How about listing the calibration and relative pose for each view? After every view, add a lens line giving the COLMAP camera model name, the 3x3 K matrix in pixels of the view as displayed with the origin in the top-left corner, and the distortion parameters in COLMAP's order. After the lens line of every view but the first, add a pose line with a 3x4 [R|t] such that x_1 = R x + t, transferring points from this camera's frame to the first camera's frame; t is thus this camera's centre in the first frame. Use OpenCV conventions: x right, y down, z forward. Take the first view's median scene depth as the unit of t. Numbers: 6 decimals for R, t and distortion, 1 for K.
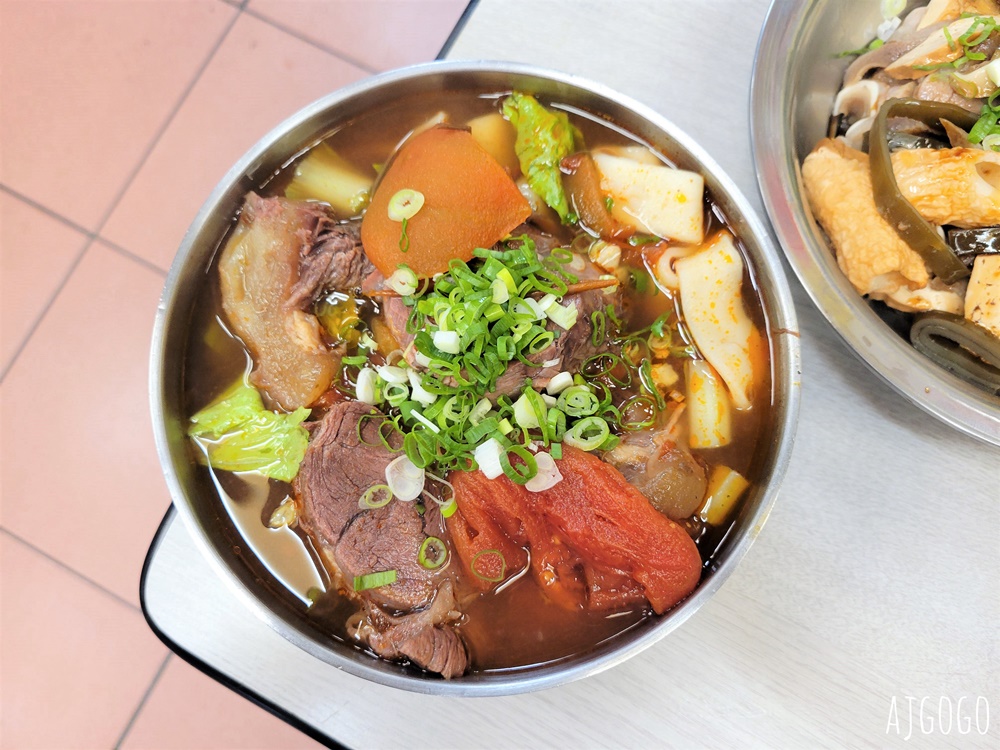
lens RADIAL K [[765.0, 0, 500.0], [0, 765.0, 375.0], [0, 0, 1]] dist [-0.002698, -0.004019]
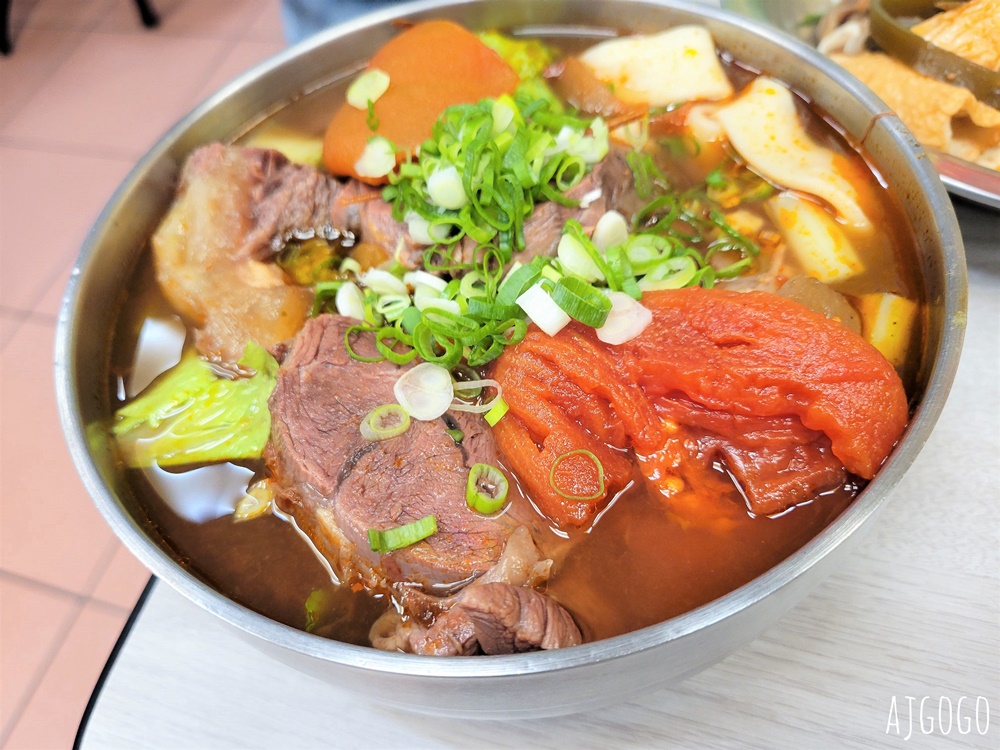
lens RADIAL K [[794.1, 0, 500.0], [0, 794.1, 375.0], [0, 0, 1]] dist [-0.034319, 0.001024]
pose [[0.975240, -0.219569, 0.026377, -0.073953], [0.210414, 0.884577, -0.416232, 0.424591], [0.068059, 0.411476, 0.908876, 0.362834]]
